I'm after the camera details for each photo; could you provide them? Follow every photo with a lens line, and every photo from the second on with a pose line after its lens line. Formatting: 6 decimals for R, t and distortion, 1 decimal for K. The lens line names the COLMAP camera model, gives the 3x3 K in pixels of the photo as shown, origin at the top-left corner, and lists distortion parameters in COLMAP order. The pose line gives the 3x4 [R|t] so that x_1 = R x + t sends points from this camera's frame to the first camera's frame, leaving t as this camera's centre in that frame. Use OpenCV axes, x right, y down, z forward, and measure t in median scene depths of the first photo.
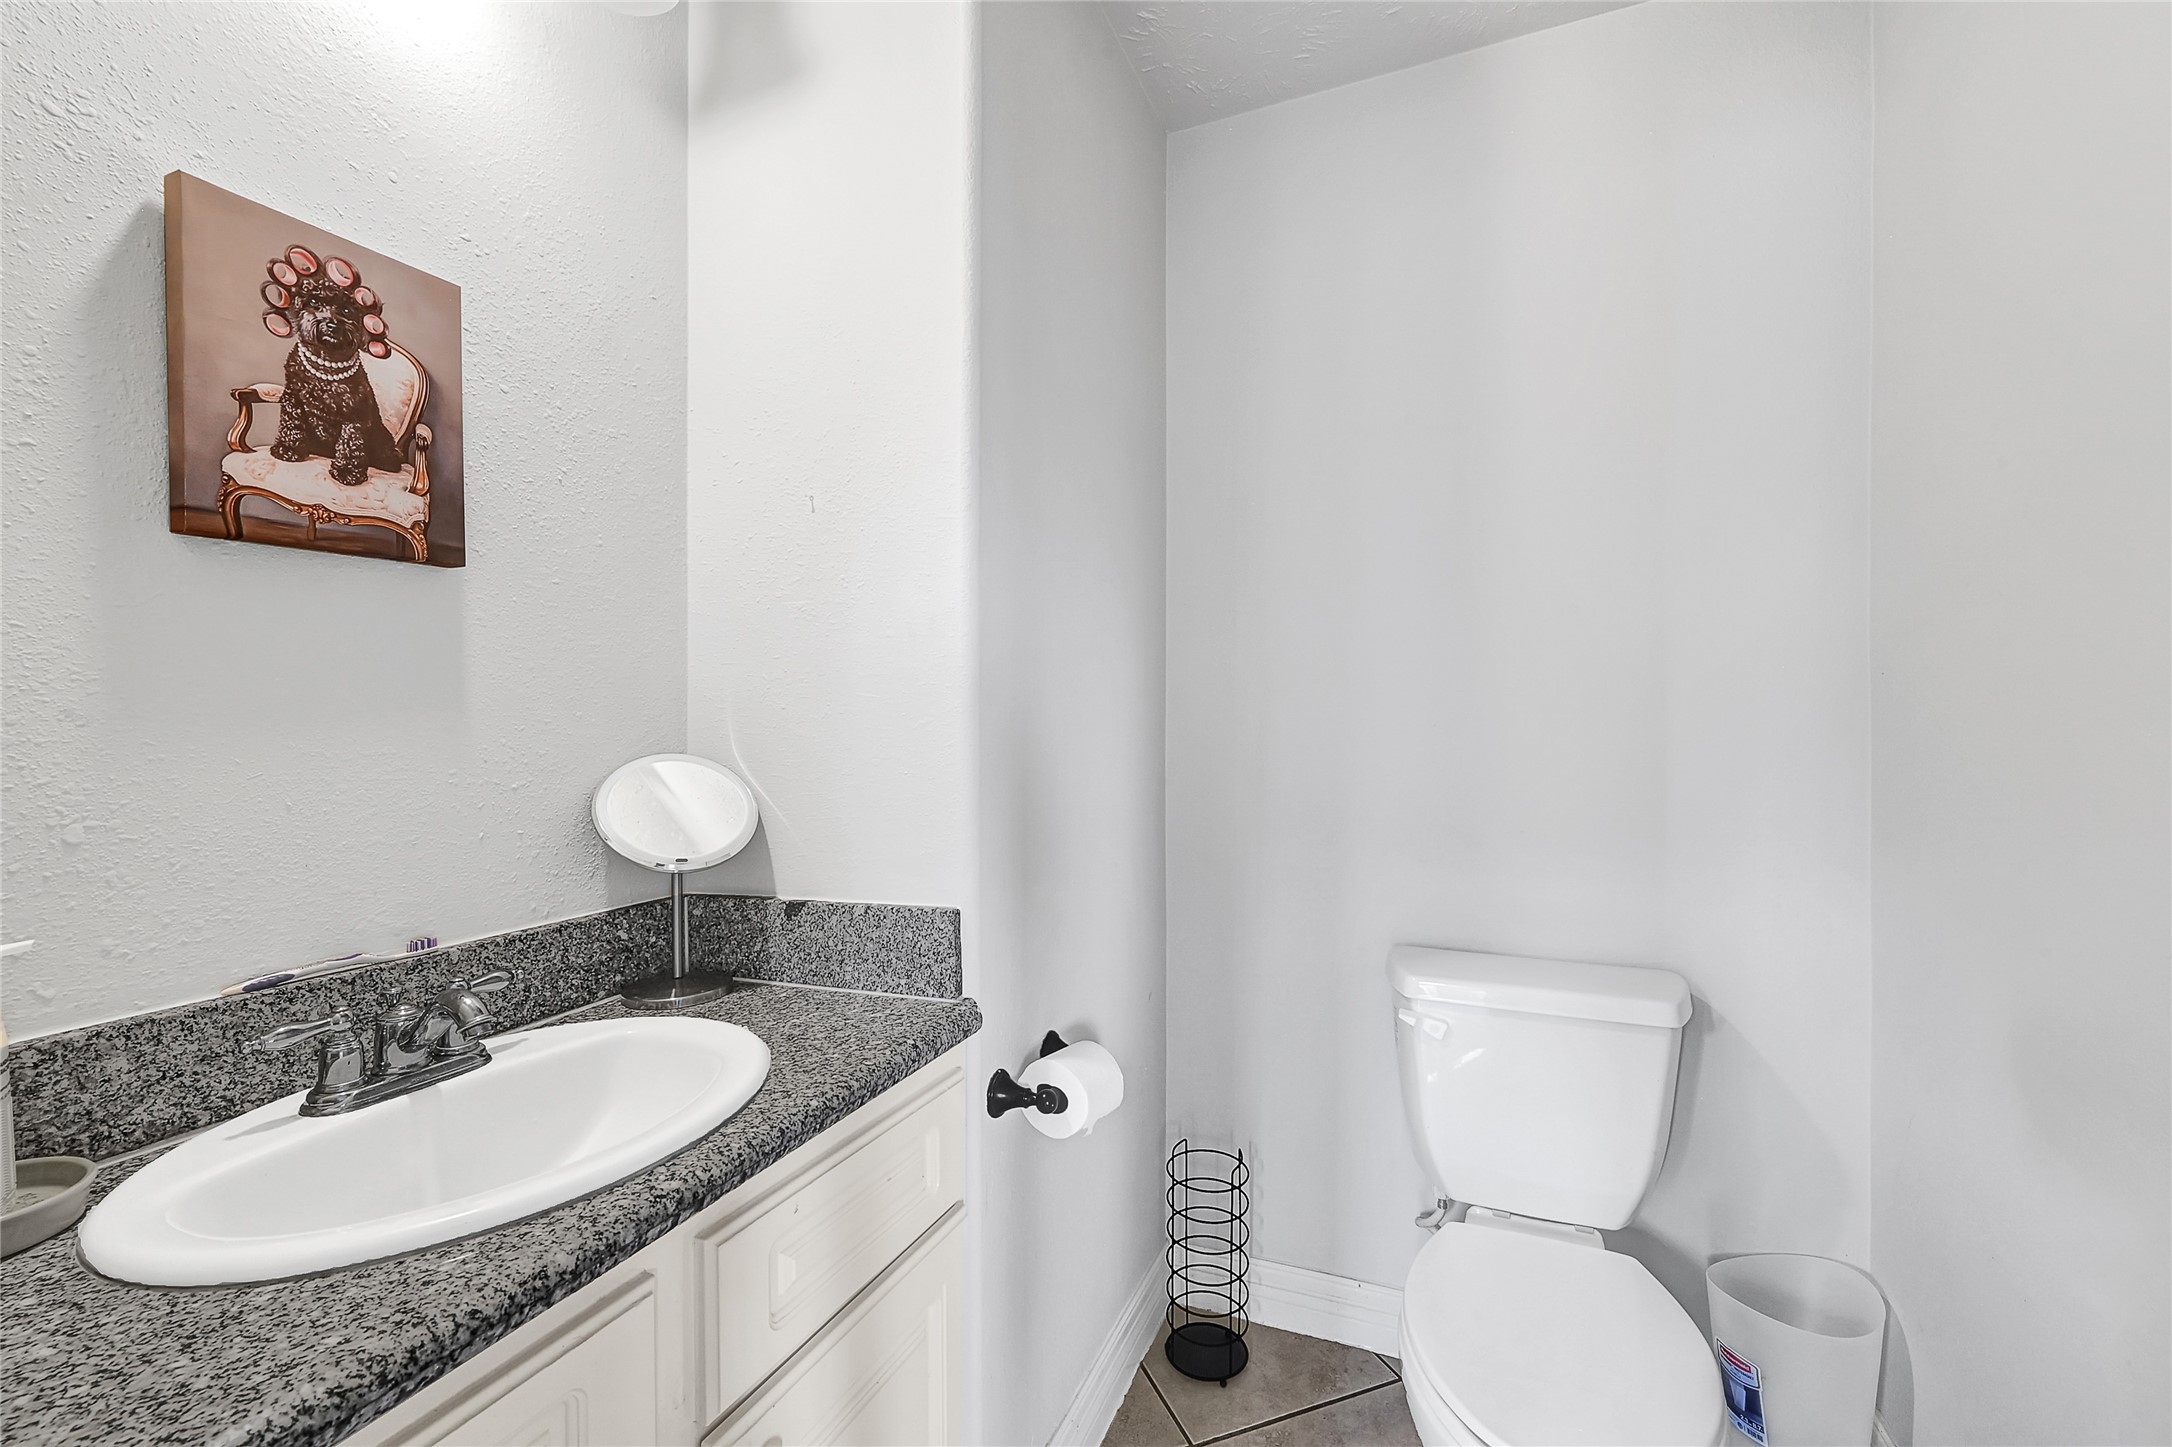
lens RADIAL K [[891.4, 0, 1084.1], [0, 891.4, 725.6], [0, 0, 1]] dist [0.000619, -0.000250]
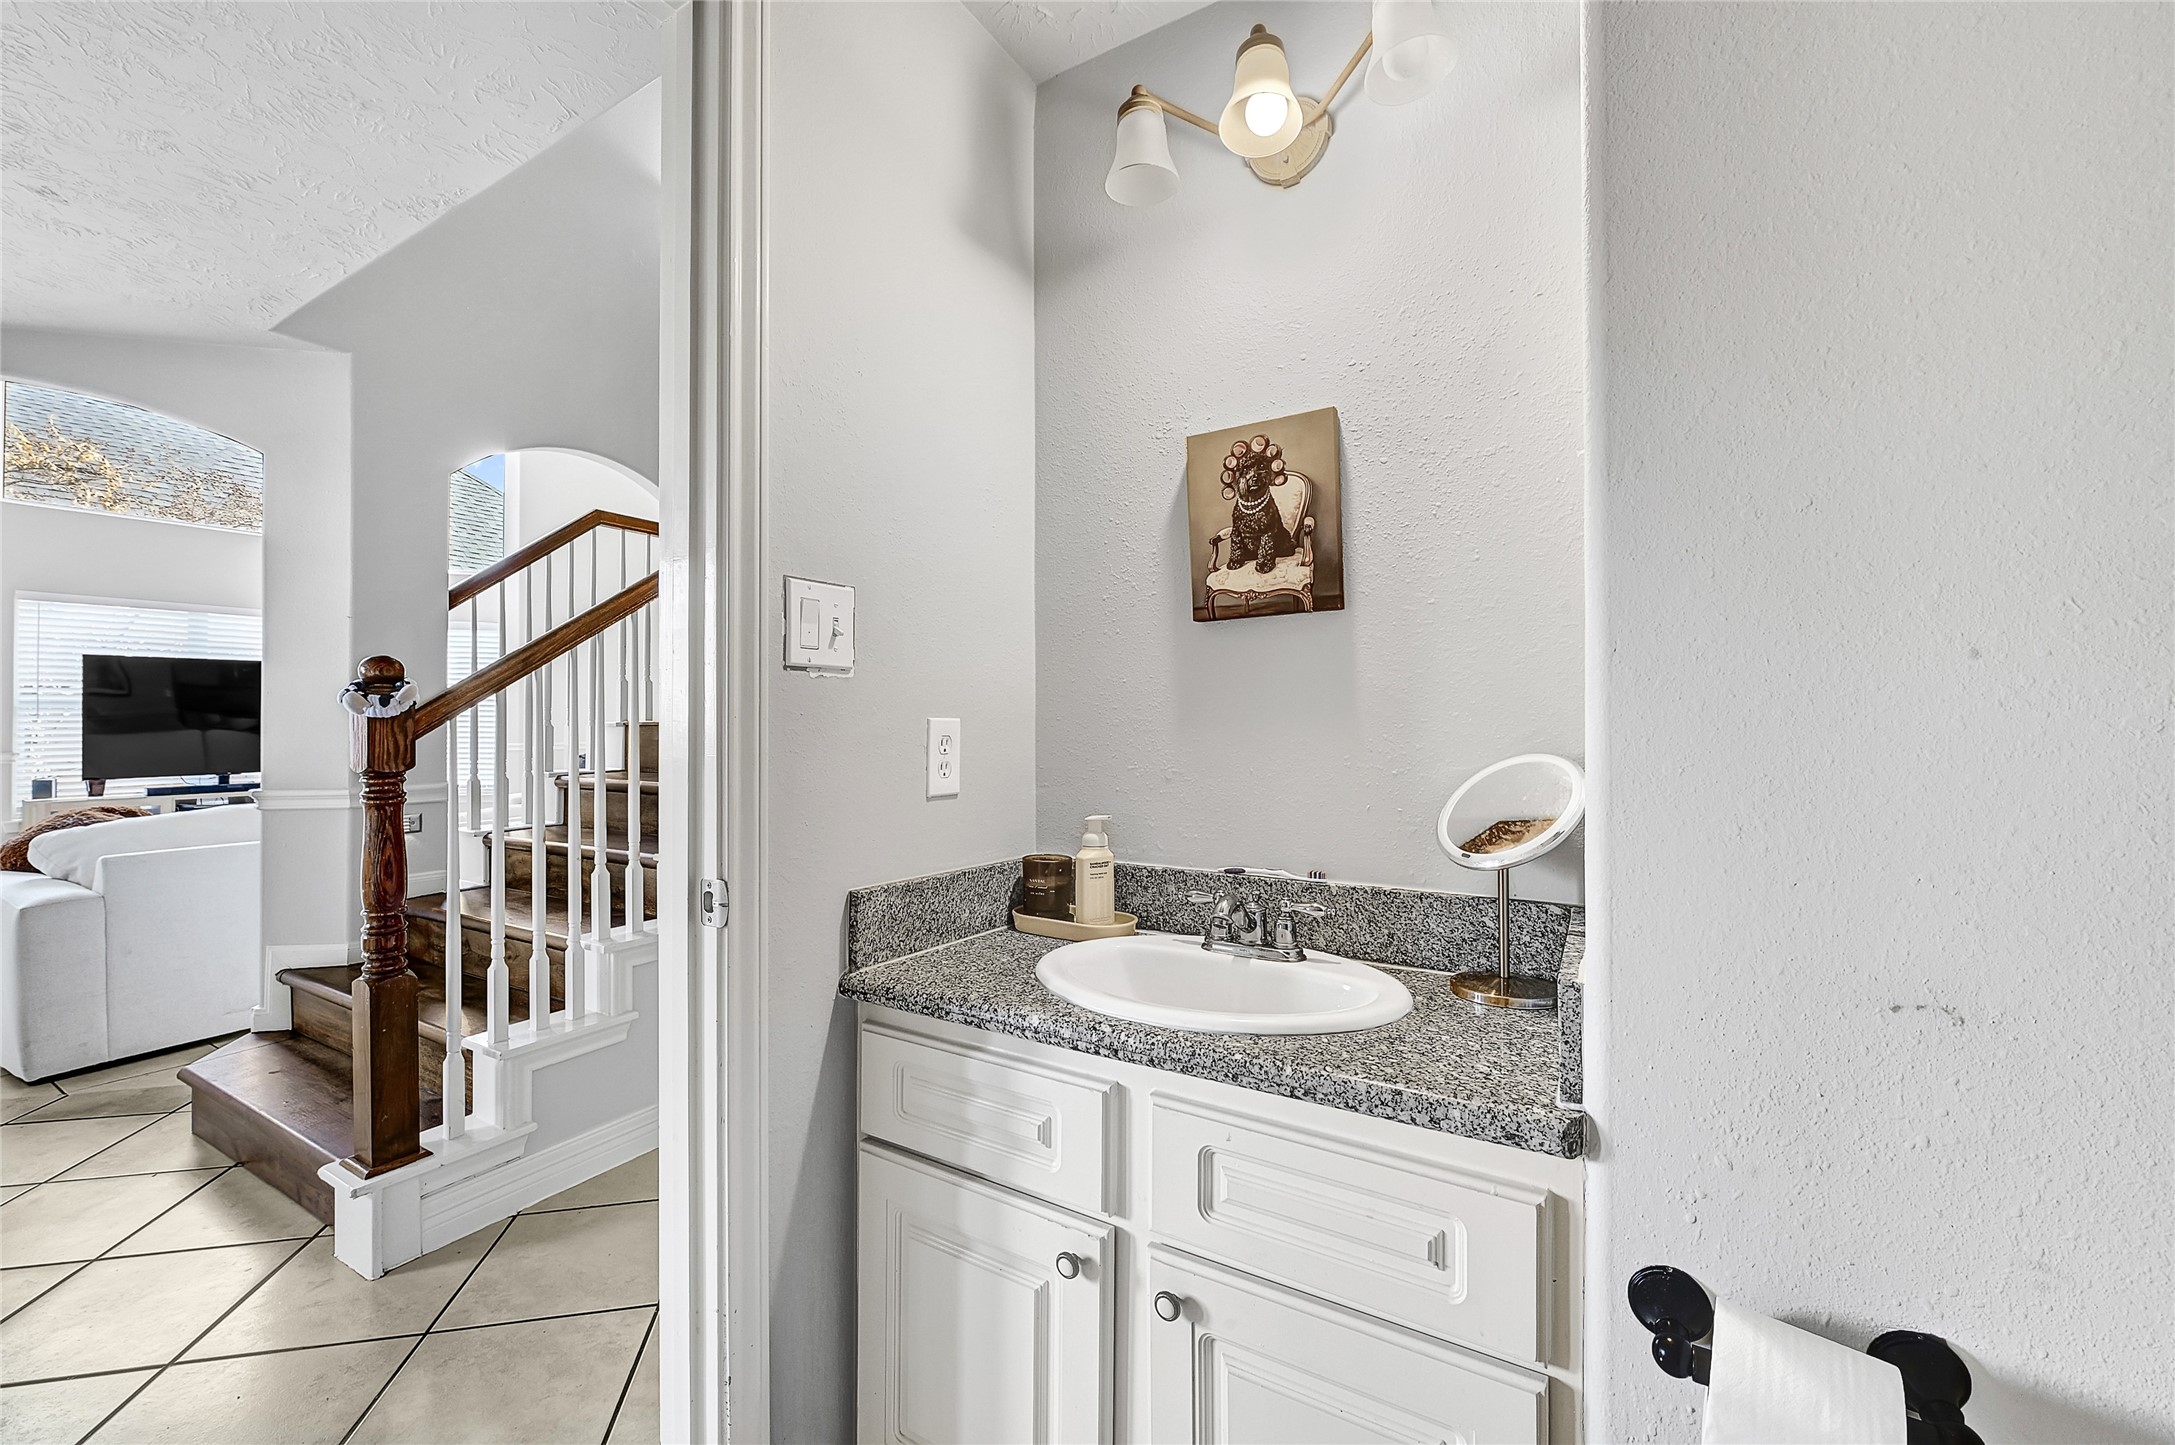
lens RADIAL K [[884.5, 0, 1090.4], [0, 884.5, 713.4], [0, 0, 1]] dist [0.002943, 0.000550]
pose [[-0.127246, -0.004166, -0.991862, 0.777420], [-0.004372, 0.999984, -0.003639, -0.010335], [0.991862, 0.003874, -0.127263, 0.877250]]
